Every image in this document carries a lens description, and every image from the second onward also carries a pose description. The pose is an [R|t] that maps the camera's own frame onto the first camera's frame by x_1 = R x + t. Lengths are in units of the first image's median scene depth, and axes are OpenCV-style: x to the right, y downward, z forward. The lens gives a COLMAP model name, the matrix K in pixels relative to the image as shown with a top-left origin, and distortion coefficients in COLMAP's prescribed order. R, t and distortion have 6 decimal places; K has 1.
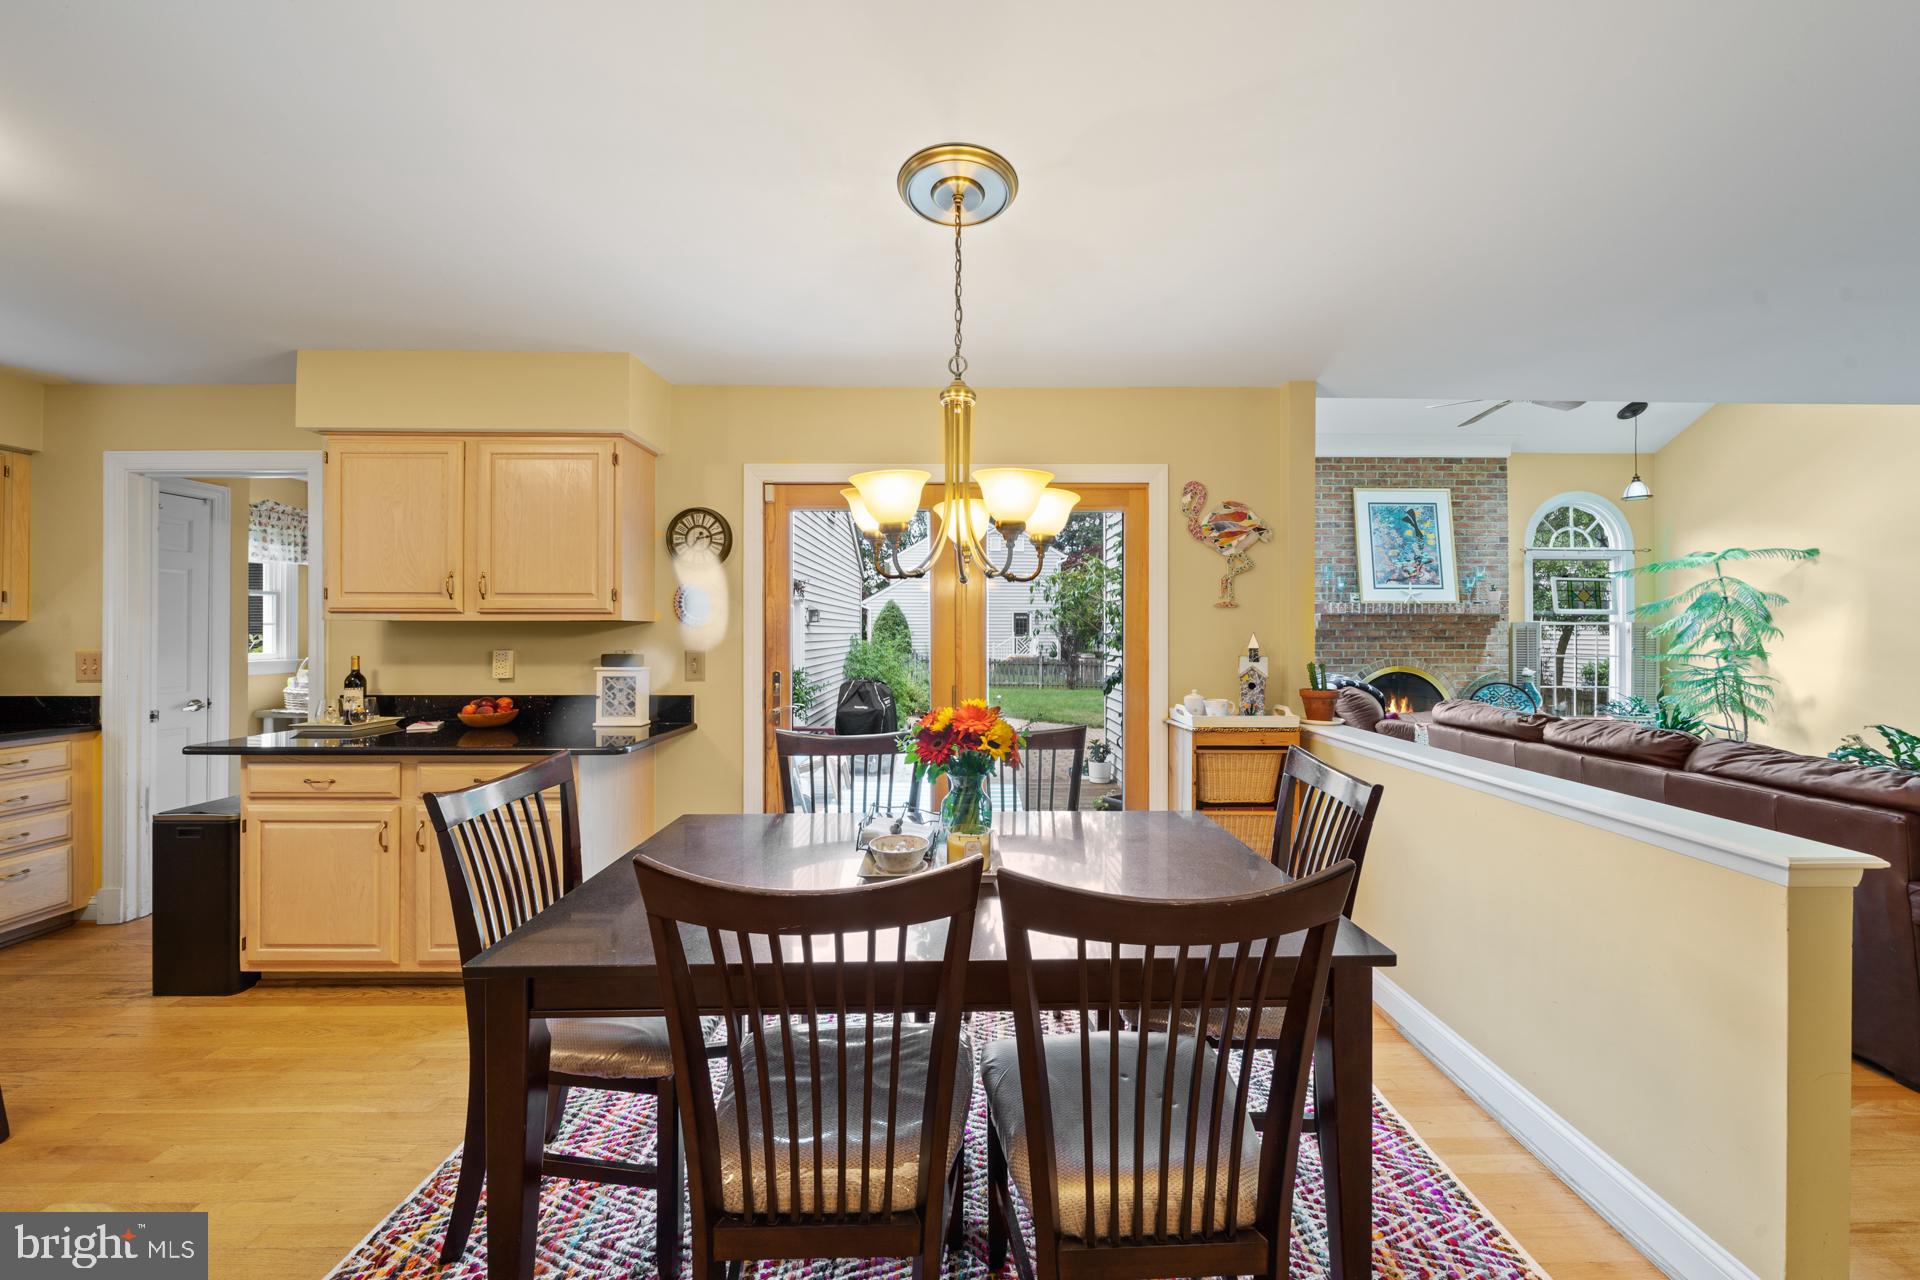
lens RADIAL K [[661.2, 0, 965.7], [0, 661.2, 628.9], [0, 0, 1]] dist [-0.007289, 0.000013]
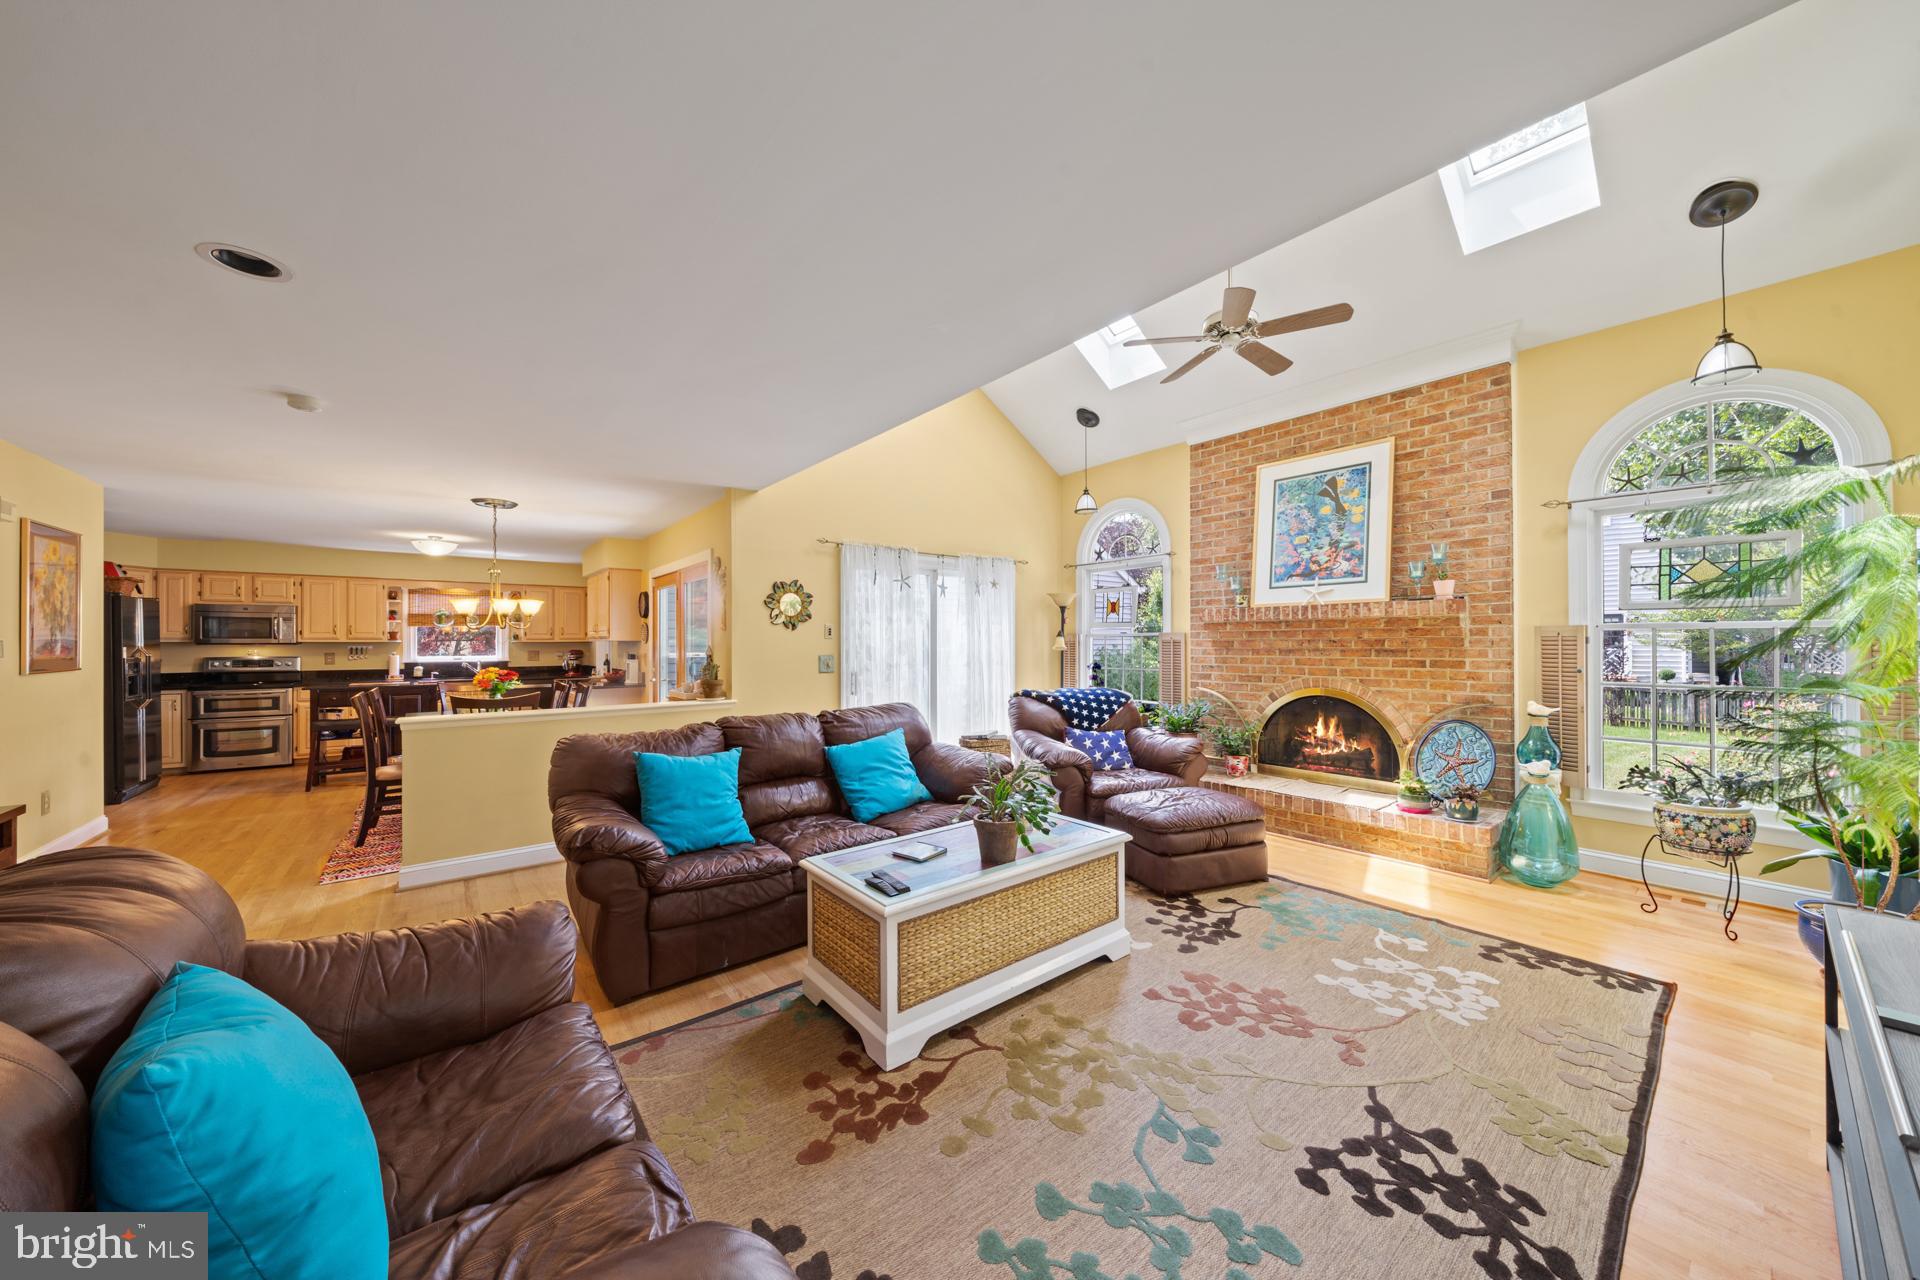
lens RADIAL K [[651.0, 0, 962.4], [0, 651.0, 643.5], [0, 0, 1]] dist [-0.007318, -0.000034]
pose [[0.620111, -0.002581, -0.784510, 1.003921], [0.006700, 0.999976, 0.002006, 0.001198], [0.784485, -0.006501, 0.620114, 0.220186]]
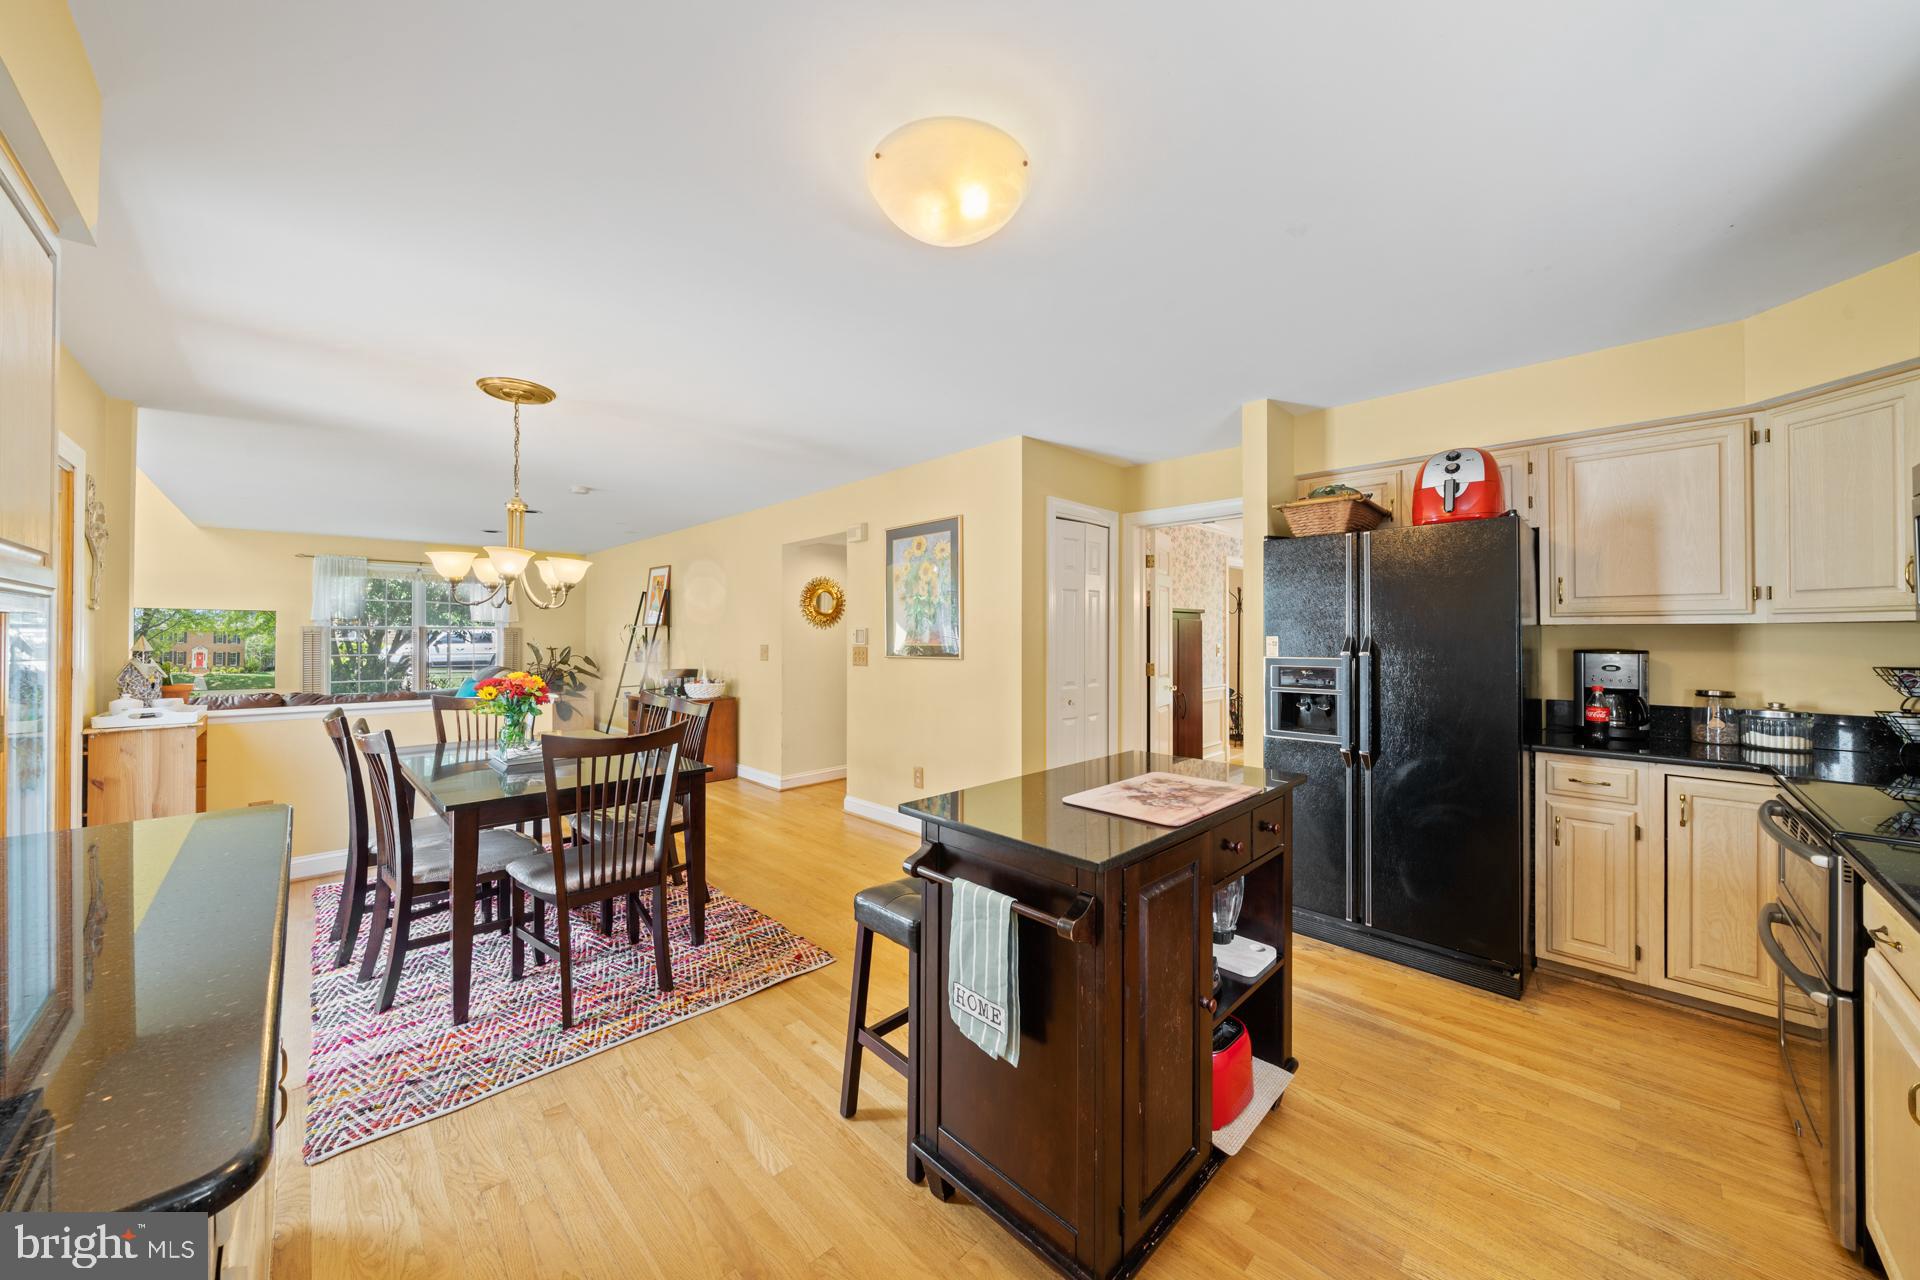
lens RADIAL K [[667.7, 0, 952.7], [0, 667.7, 630.2], [0, 0, 1]] dist [0.000355, -0.000016]
pose [[-0.692974, 0.003787, 0.720952, -0.577406], [-0.003228, 0.999960, -0.008355, 0.000667], [-0.720955, -0.008117, -0.692934, 0.375703]]
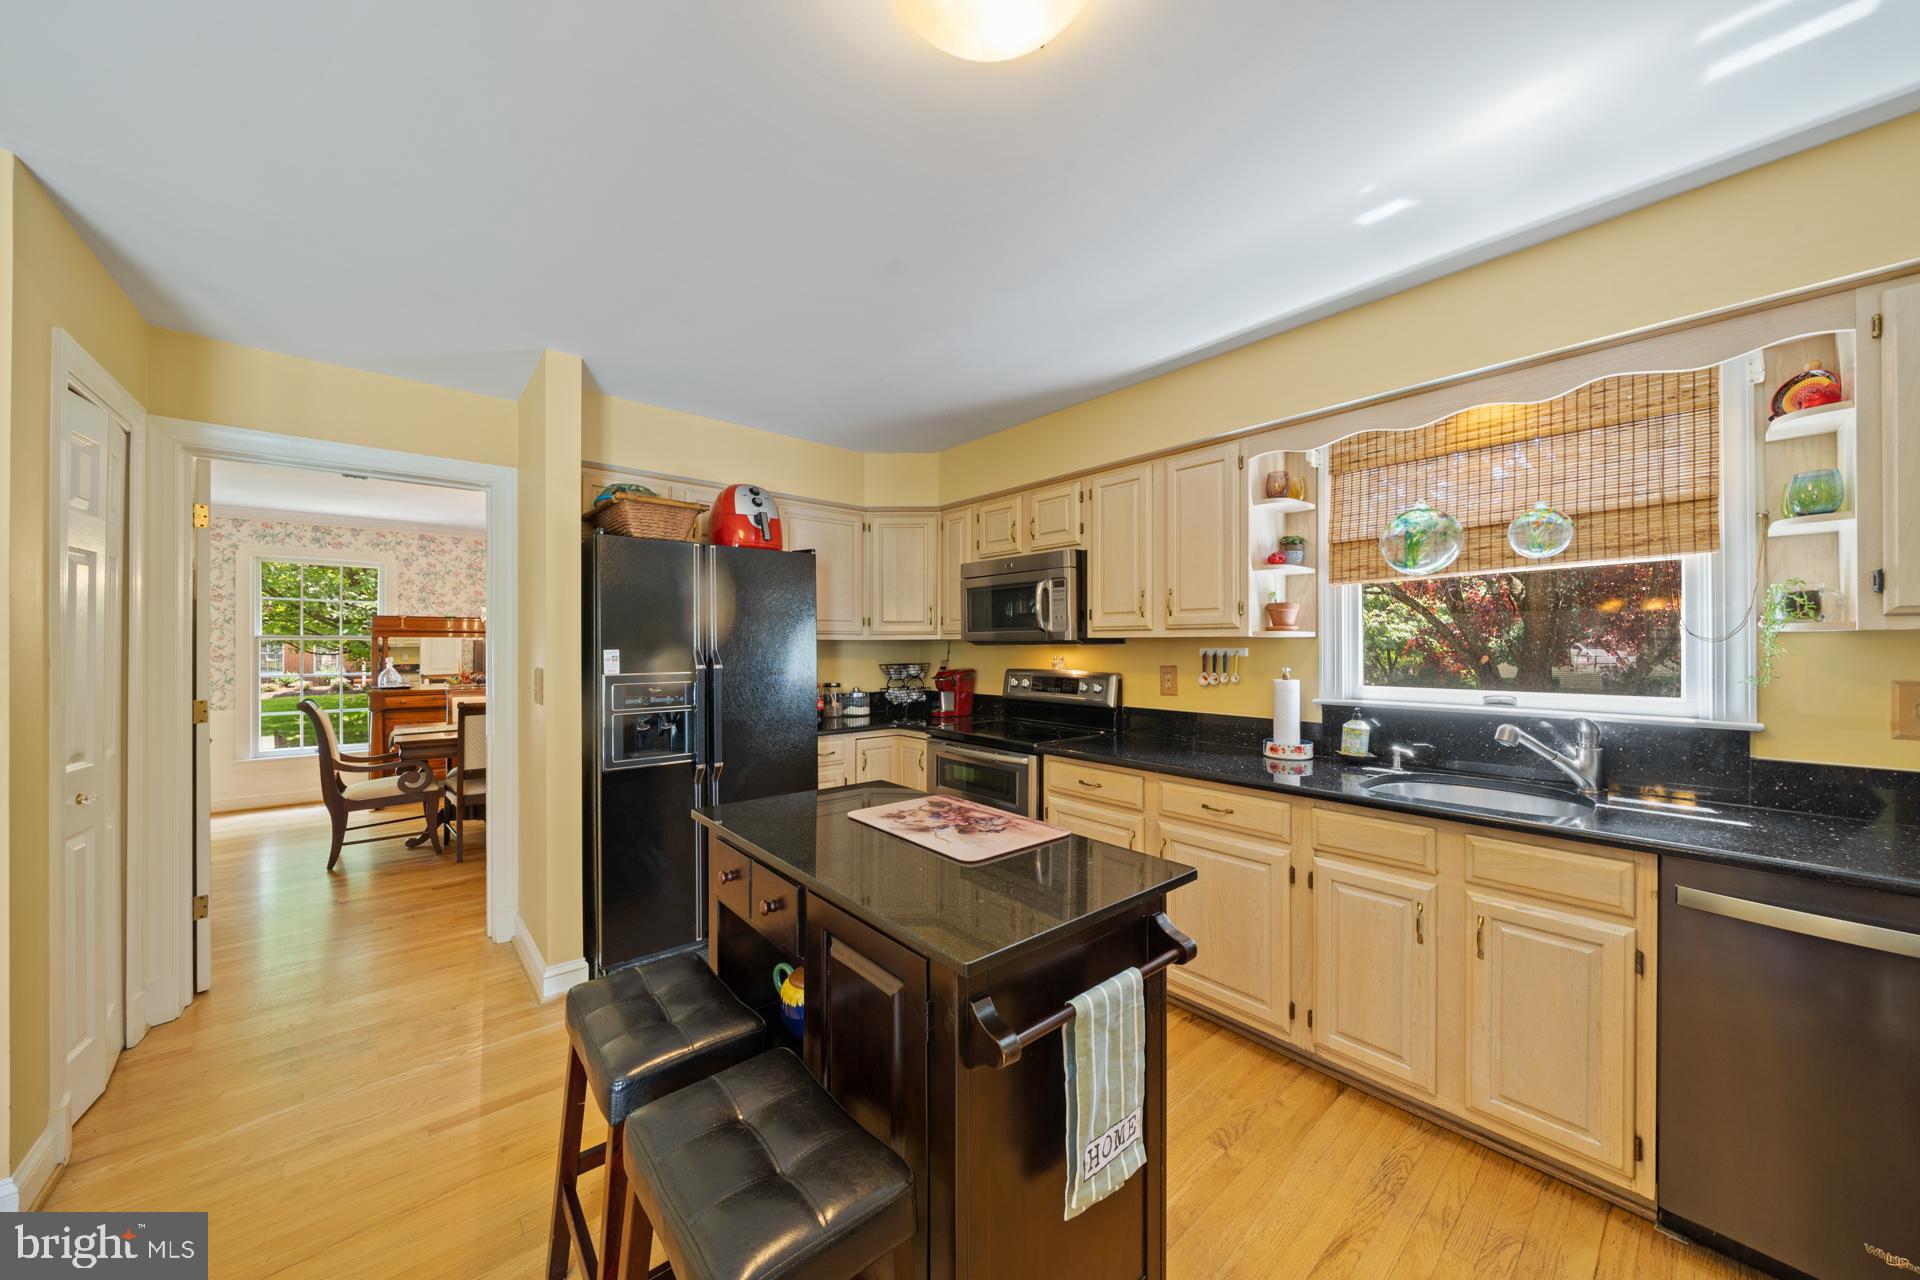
lens RADIAL K [[659.4, 0, 966.0], [0, 659.4, 643.0], [0, 0, 1]] dist [-0.008507, -0.000136]
pose [[-0.760539, -0.001901, -0.649289, -0.290614], [0.003171, 0.999973, -0.006643, -0.000630], [0.649284, -0.007111, -0.760513, 0.313842]]
